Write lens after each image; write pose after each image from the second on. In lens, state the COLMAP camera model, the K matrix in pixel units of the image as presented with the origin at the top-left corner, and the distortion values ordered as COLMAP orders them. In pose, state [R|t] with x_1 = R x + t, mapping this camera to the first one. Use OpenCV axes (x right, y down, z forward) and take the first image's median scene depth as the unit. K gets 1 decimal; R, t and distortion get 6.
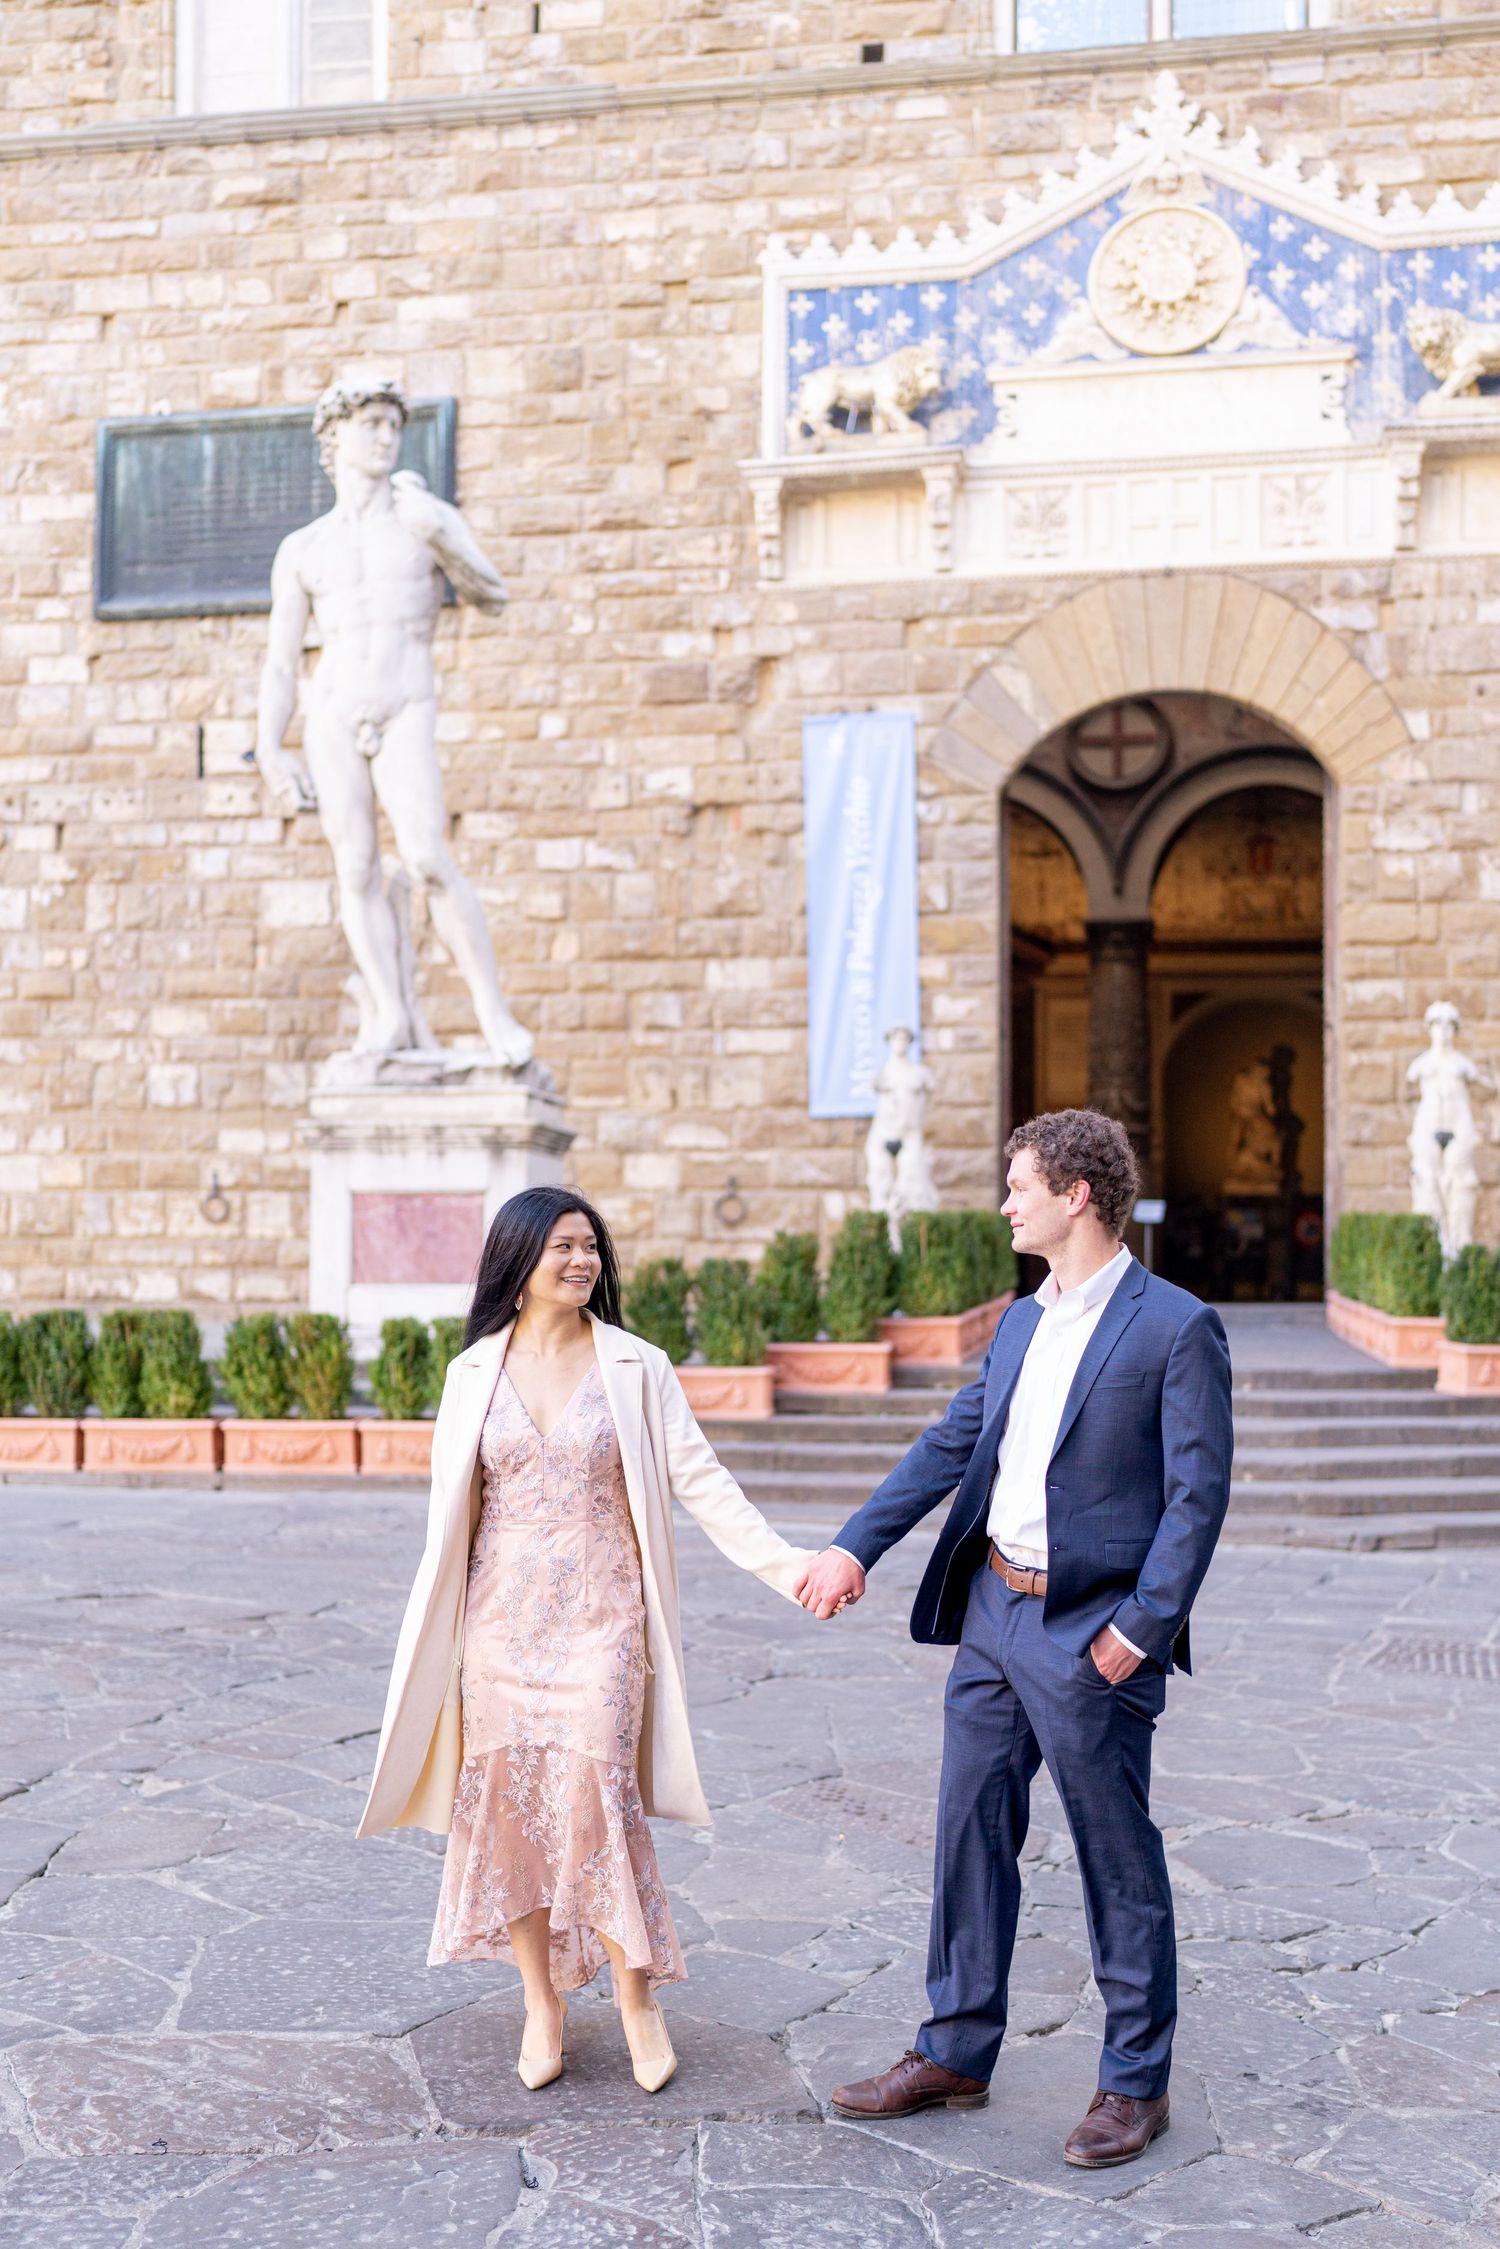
lens RADIAL K [[2465.8, 0, 624.6], [0, 2465.8, 1265.7], [0, 0, 1]] dist [-0.002108, 0.031649]
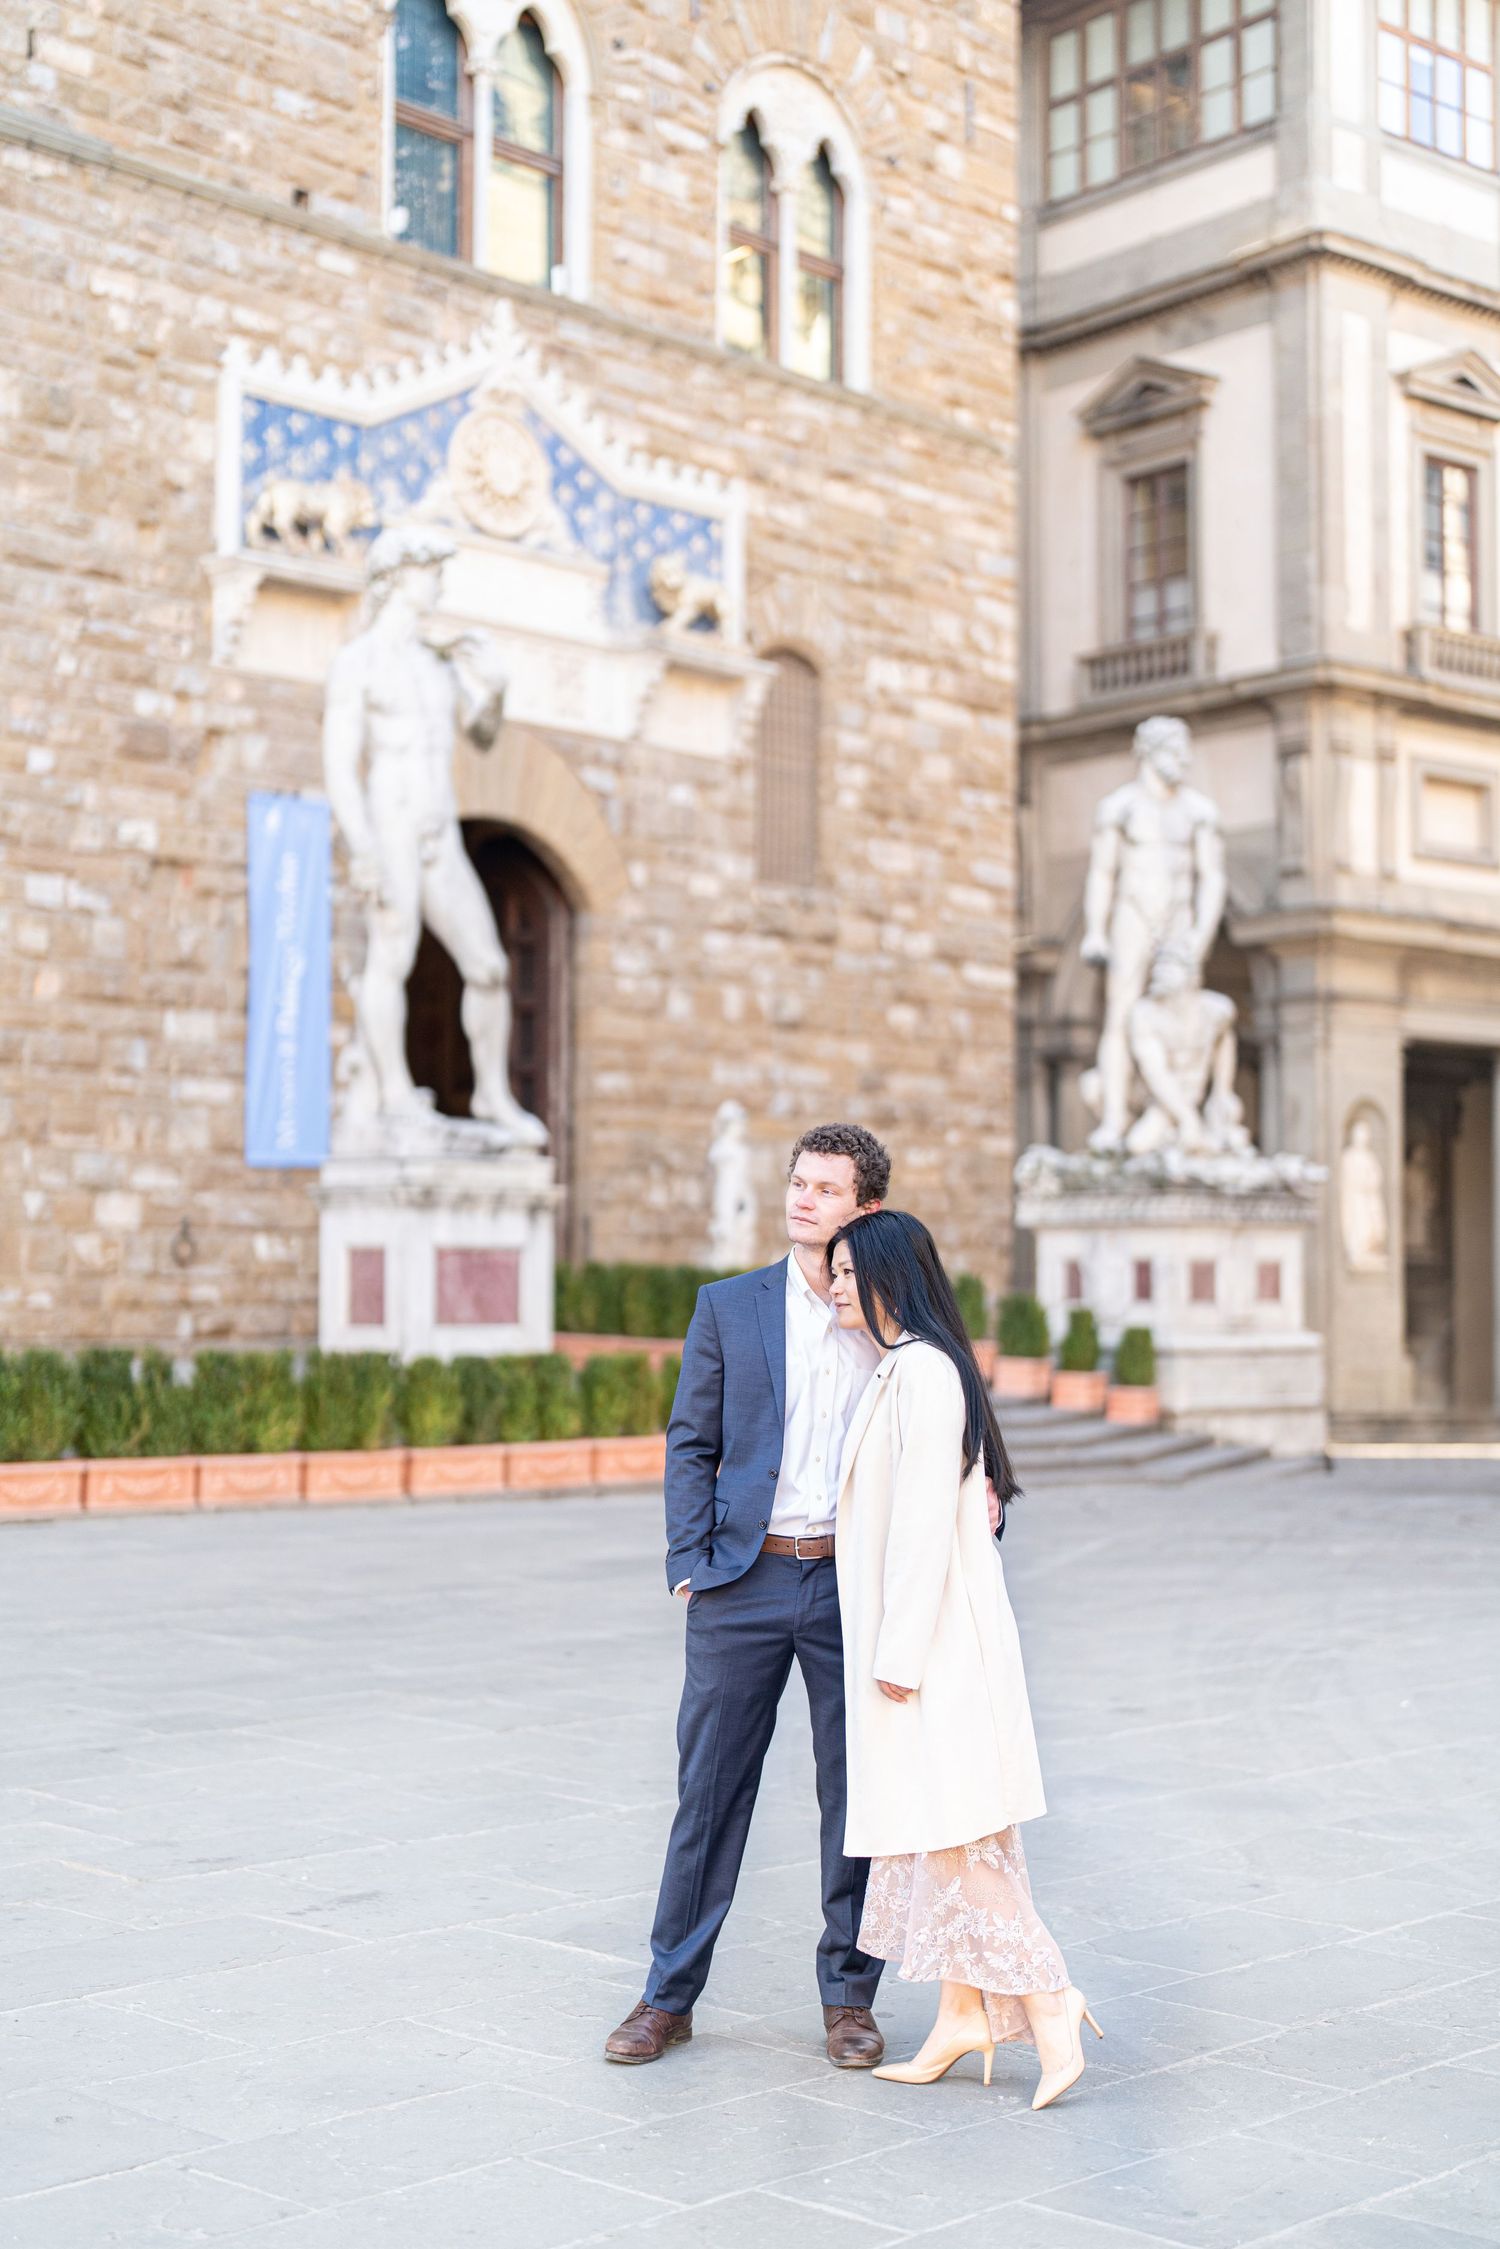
lens RADIAL K [[3812.3, 0, 749.2], [0, 3812.3, 1250.5], [0, 0, 1]] dist [-0.029462, 0.294521]
pose [[0.478649, 0.007661, 0.877973, -1.264489], [-0.005222, 0.999969, -0.005878, -0.014102], [-0.877991, -0.001771, 0.478675, 0.013930]]
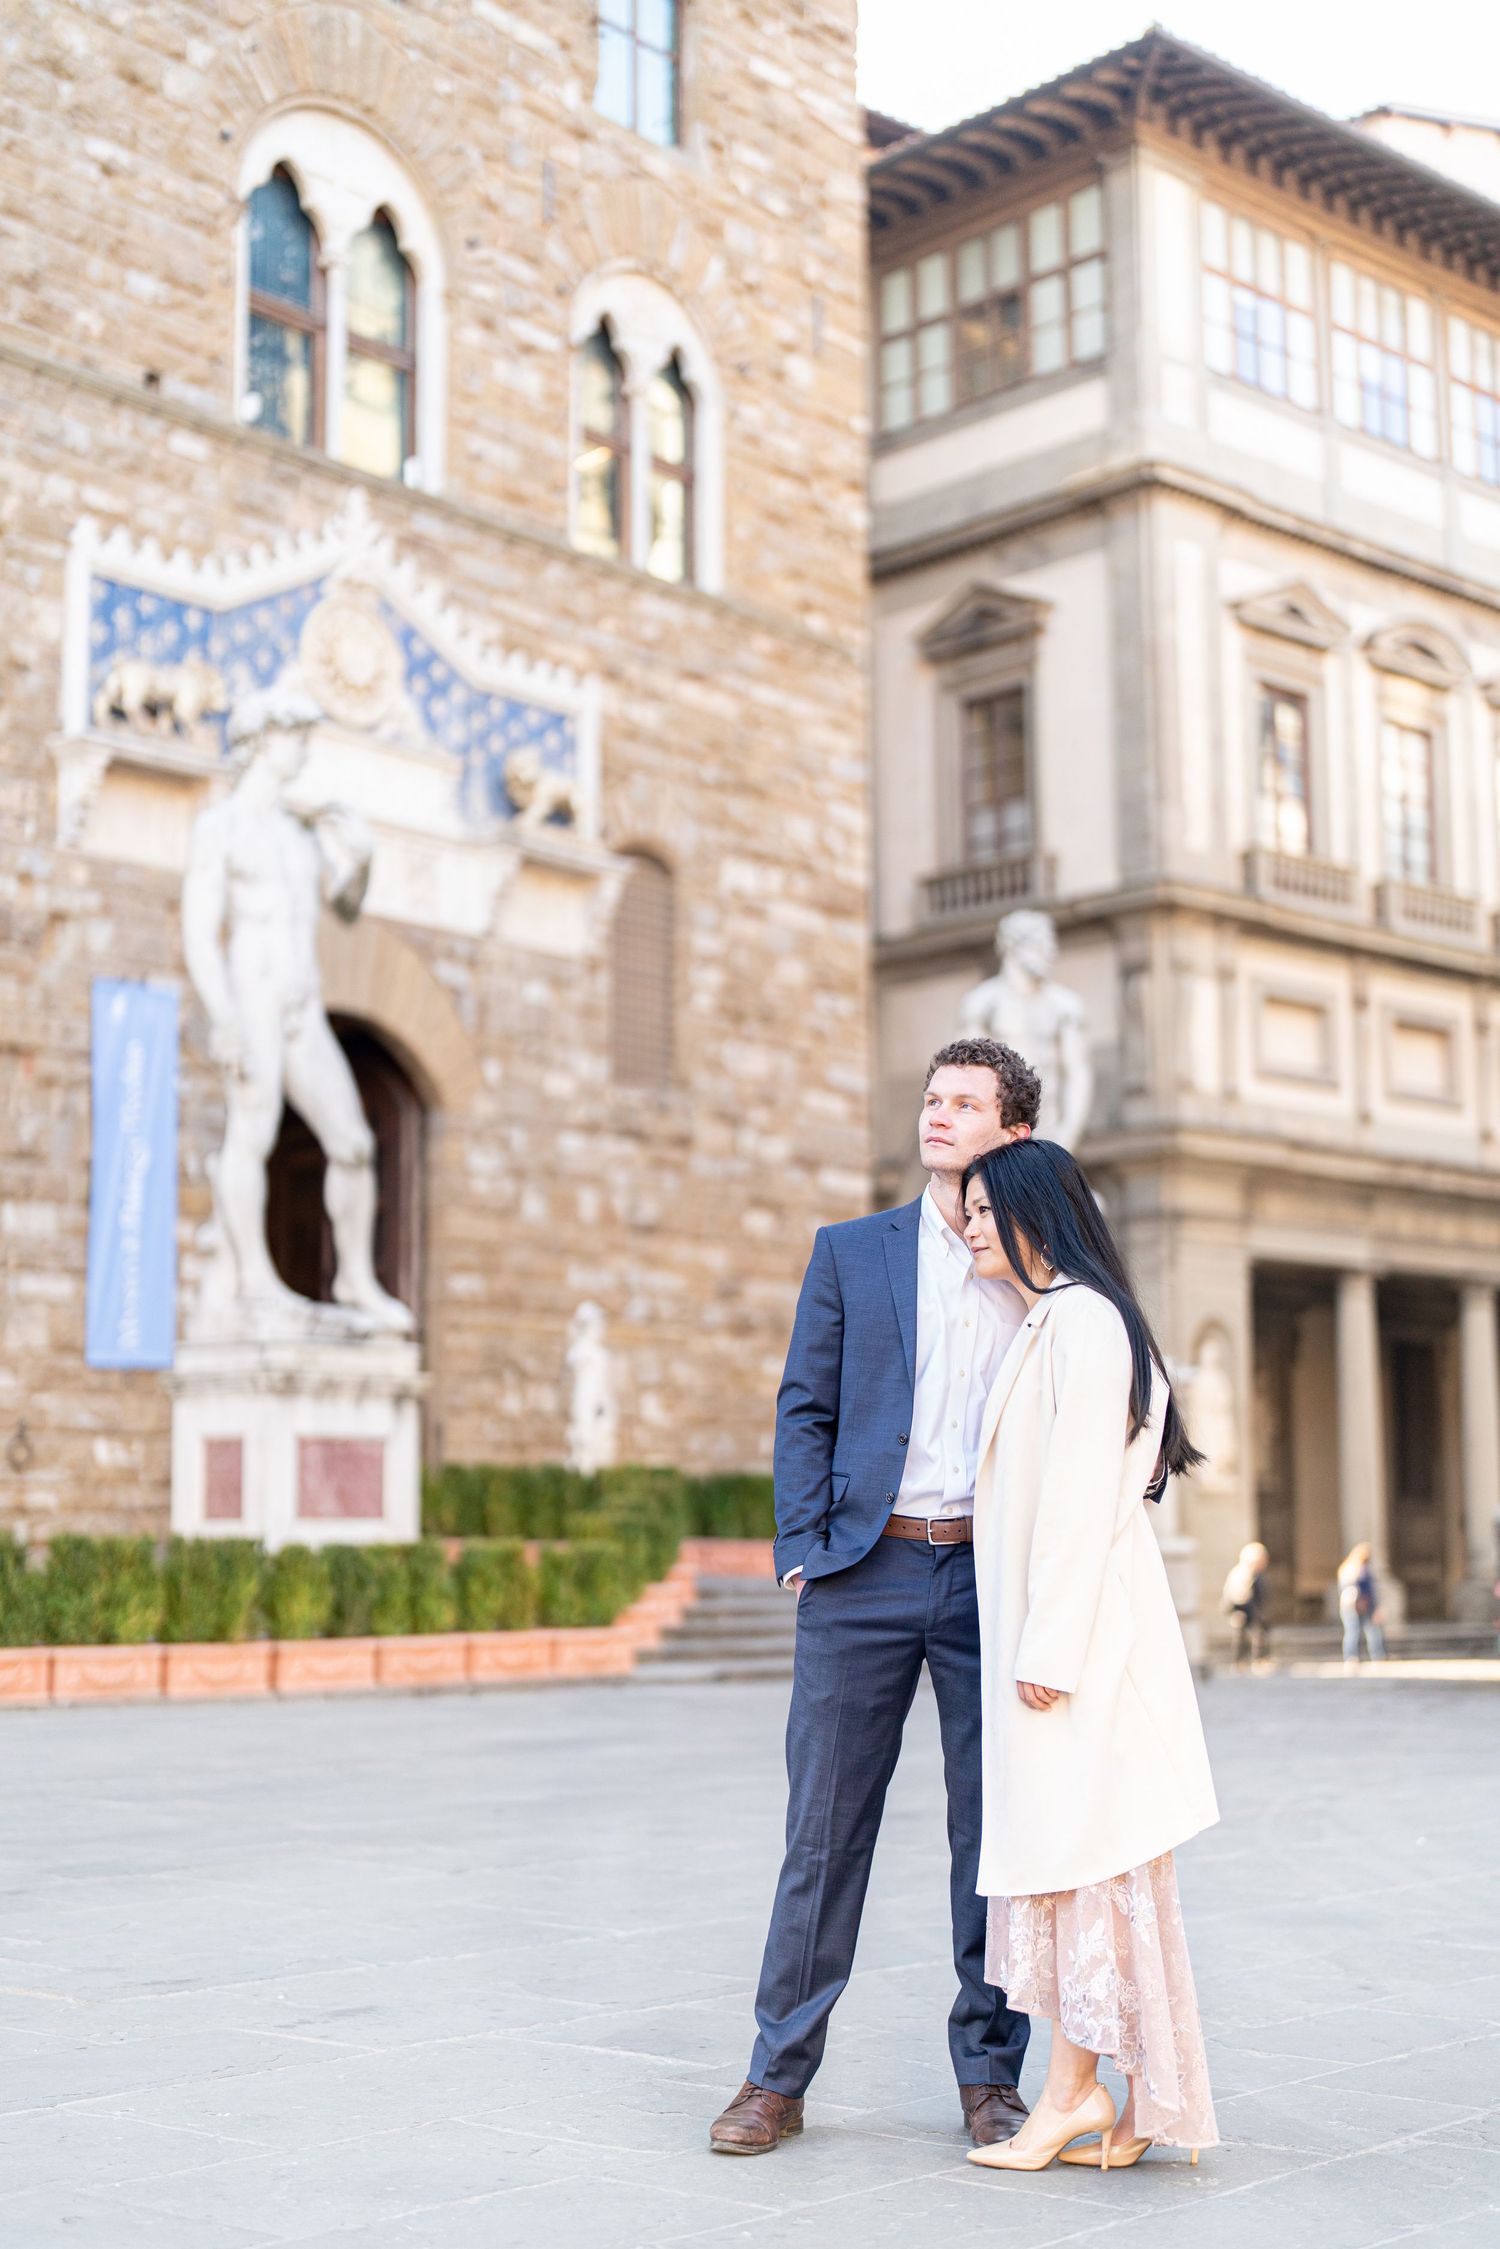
lens RADIAL K [[3784.9, 0, 837.2], [0, 3784.9, 1148.8], [0, 0, 1]] dist [-0.024006, 0.360473]
pose [[0.409132, 0.094034, 0.907617, -1.222579], [0.004378, 0.994462, -0.105005, 0.016876], [-0.912465, 0.046935, 0.406454, 0.071075]]
